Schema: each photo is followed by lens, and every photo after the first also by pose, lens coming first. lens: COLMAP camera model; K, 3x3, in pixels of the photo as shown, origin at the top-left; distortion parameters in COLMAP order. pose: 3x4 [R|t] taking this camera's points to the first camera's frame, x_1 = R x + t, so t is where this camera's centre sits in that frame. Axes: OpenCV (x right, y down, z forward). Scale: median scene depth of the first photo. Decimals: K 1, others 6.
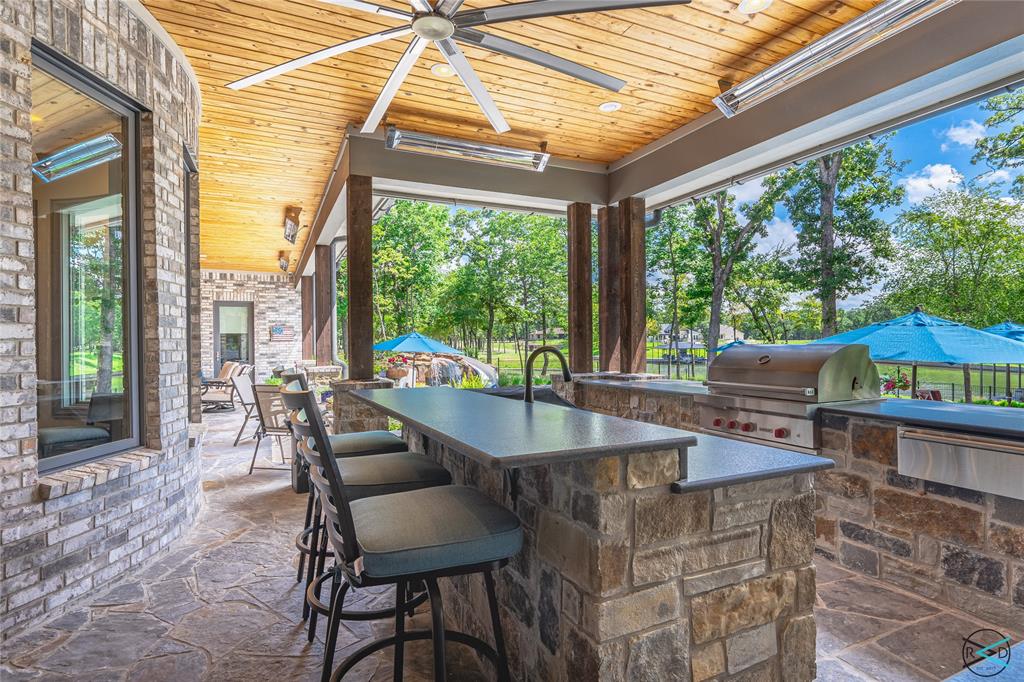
lens RADIAL K [[503.6, 0, 512.0], [0, 503.6, 341.0], [0, 0, 1]] dist [-0.000378, -0.000024]
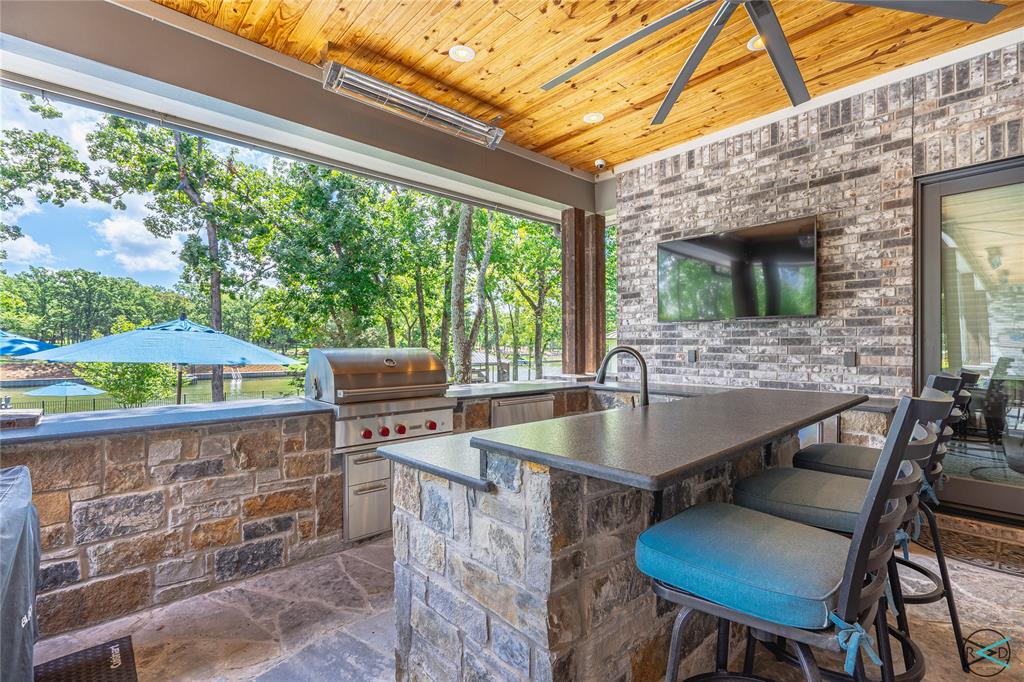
lens RADIAL K [[471.6, 0, 512.0], [0, 471.6, 341.0], [0, 0, 1]] dist [0.001626, 0.000656]
pose [[-0.304826, 0.009501, 0.952361, -0.520699], [0.001380, 0.999954, -0.009534, 0.002877], [-0.952407, -0.001592, -0.304825, 1.105991]]
